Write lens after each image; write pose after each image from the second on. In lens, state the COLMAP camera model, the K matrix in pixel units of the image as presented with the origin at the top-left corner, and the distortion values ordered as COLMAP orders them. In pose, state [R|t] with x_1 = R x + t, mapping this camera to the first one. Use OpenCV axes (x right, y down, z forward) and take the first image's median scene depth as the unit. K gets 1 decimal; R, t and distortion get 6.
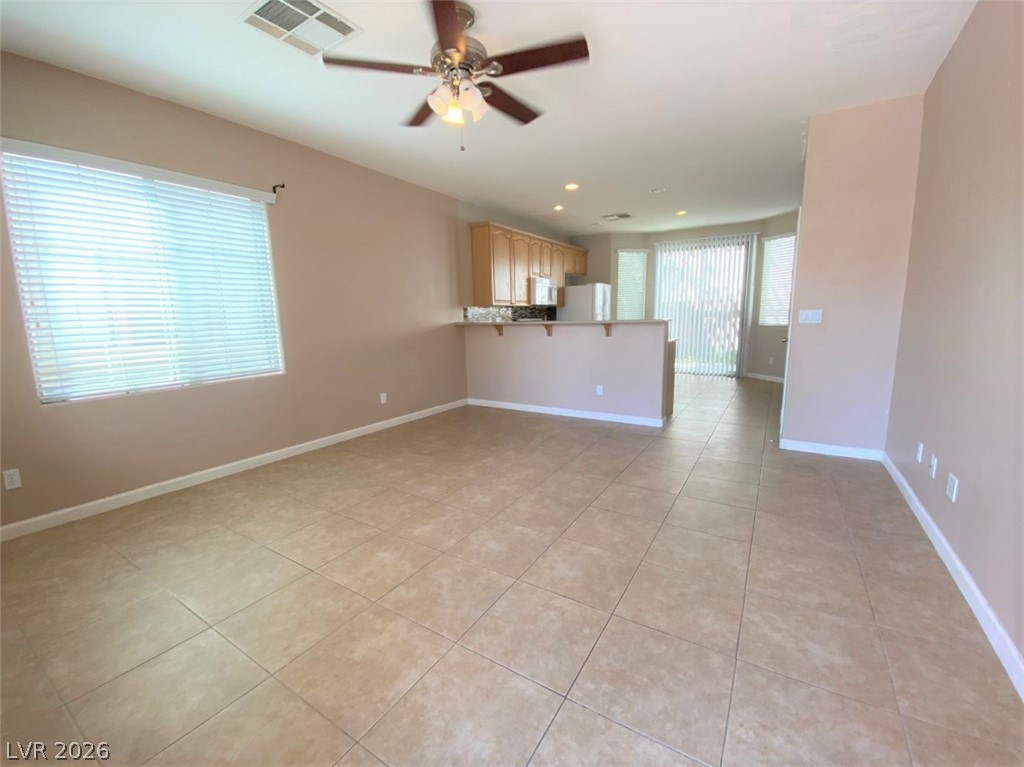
lens RADIAL K [[426.2, 0, 509.8], [0, 426.2, 381.0], [0, 0, 1]] dist [-0.012662, -0.000550]
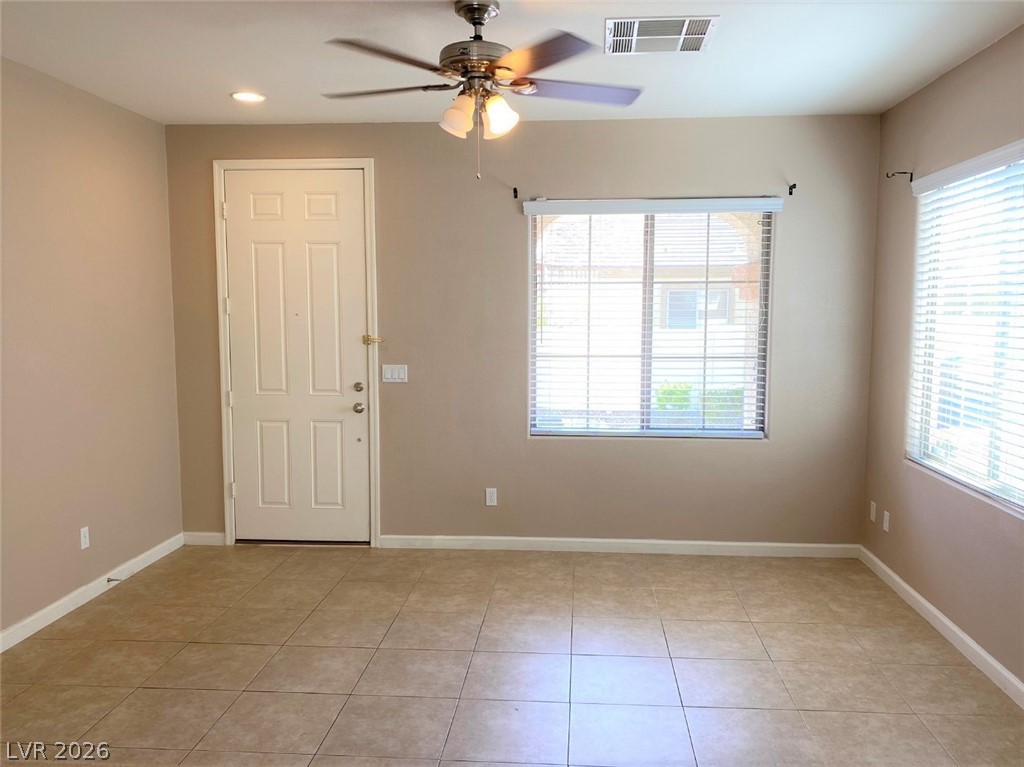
lens RADIAL K [[784.1, 0, 510.9], [0, 784.1, 384.4], [0, 0, 1]] dist [-0.044122, 0.001109]
pose [[-0.887289, 0.060410, -0.457241, 0.515475], [-0.056789, 0.969532, 0.238293, -0.558164], [0.457705, 0.237401, -0.856824, 2.452907]]
